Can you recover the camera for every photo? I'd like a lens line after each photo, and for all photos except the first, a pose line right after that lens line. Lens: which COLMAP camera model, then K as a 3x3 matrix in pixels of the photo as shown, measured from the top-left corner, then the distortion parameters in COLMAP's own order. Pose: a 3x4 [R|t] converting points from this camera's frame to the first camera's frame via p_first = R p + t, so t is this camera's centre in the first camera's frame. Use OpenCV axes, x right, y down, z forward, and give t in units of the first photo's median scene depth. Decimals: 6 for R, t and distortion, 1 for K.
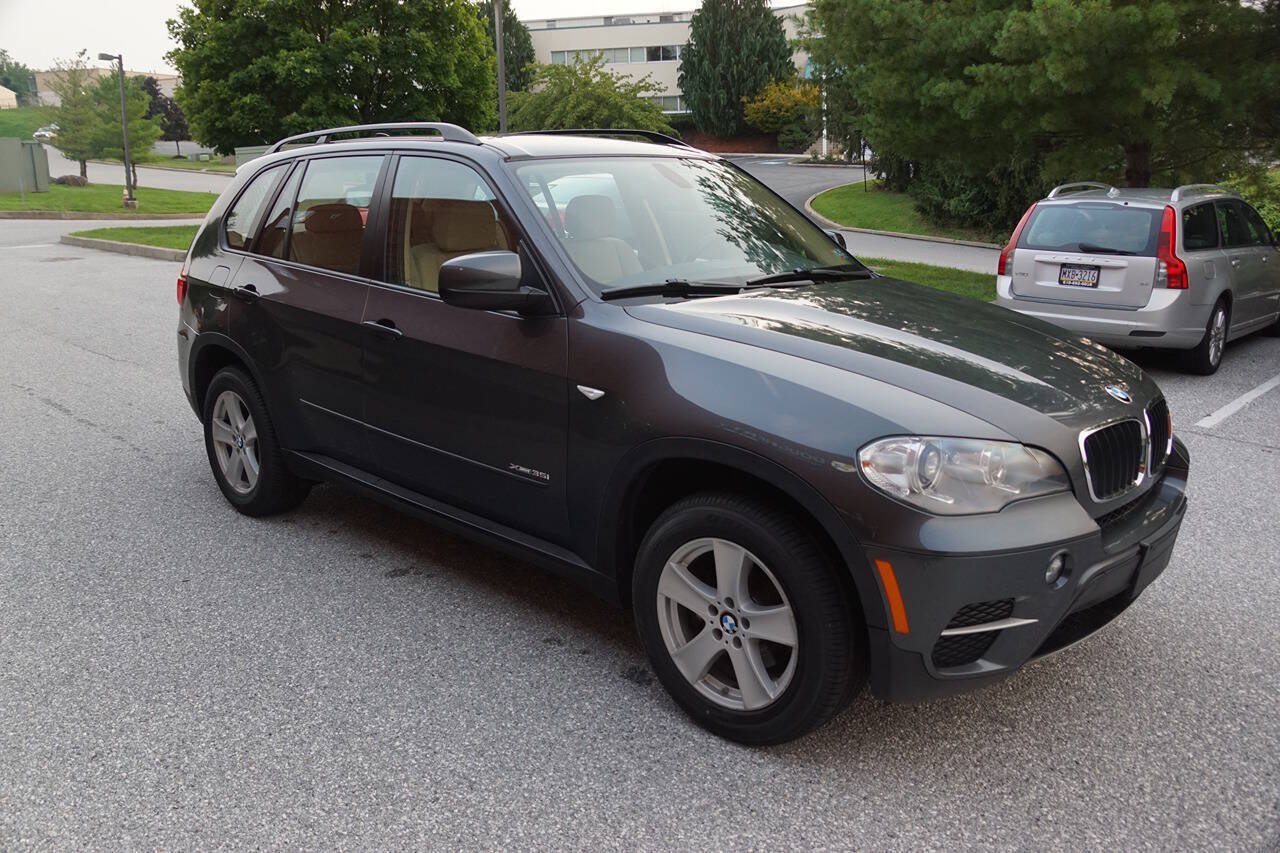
lens RADIAL K [[1017.3, 0, 619.2], [0, 1017.3, 454.5], [0, 0, 1]] dist [-0.182307, 0.134061]
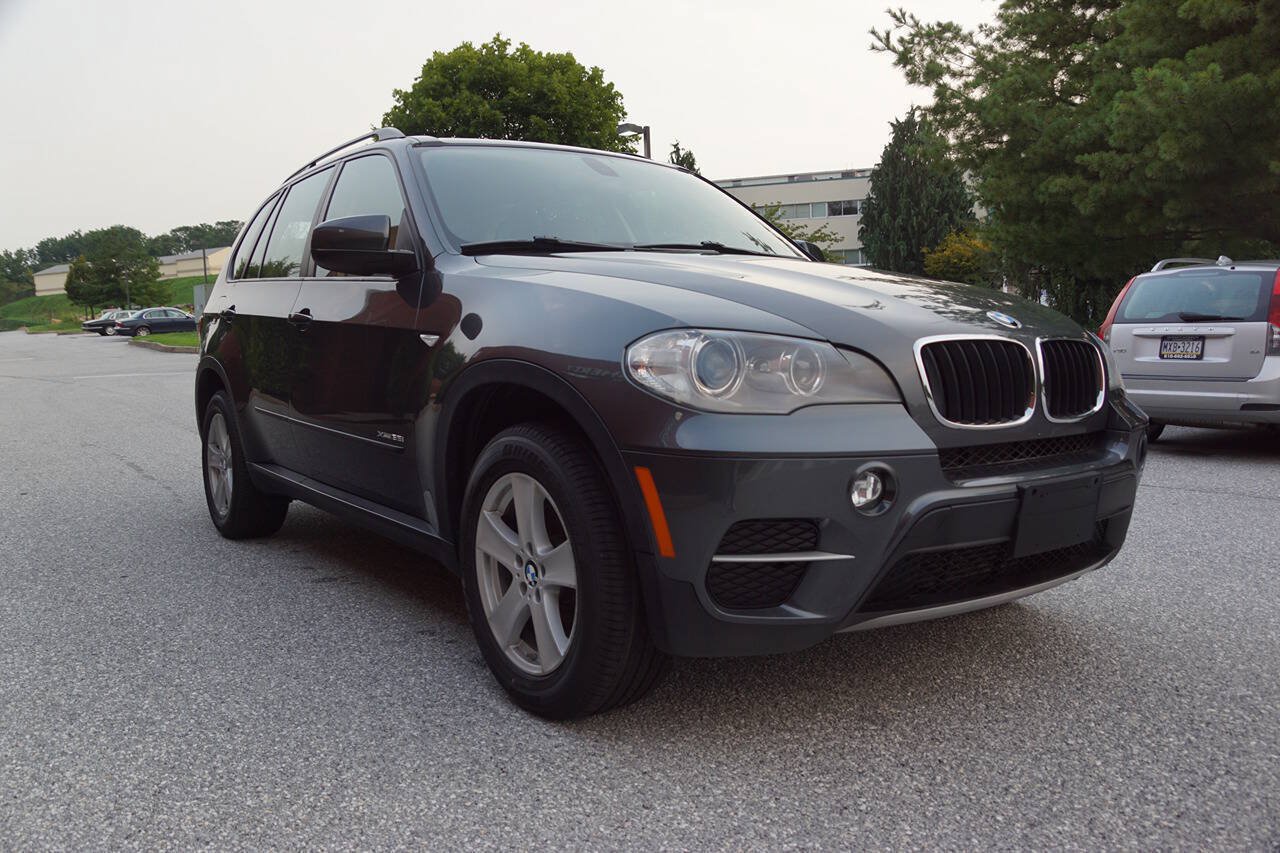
lens RADIAL K [[1017.3, 0, 619.2], [0, 1017.3, 454.5], [0, 0, 1]] dist [-0.182307, 0.134061]
pose [[0.983417, 0.011551, -0.180991, 0.101931], [-0.038520, 0.988503, -0.146211, 0.056626], [0.177222, 0.150758, 0.972556, 0.040163]]
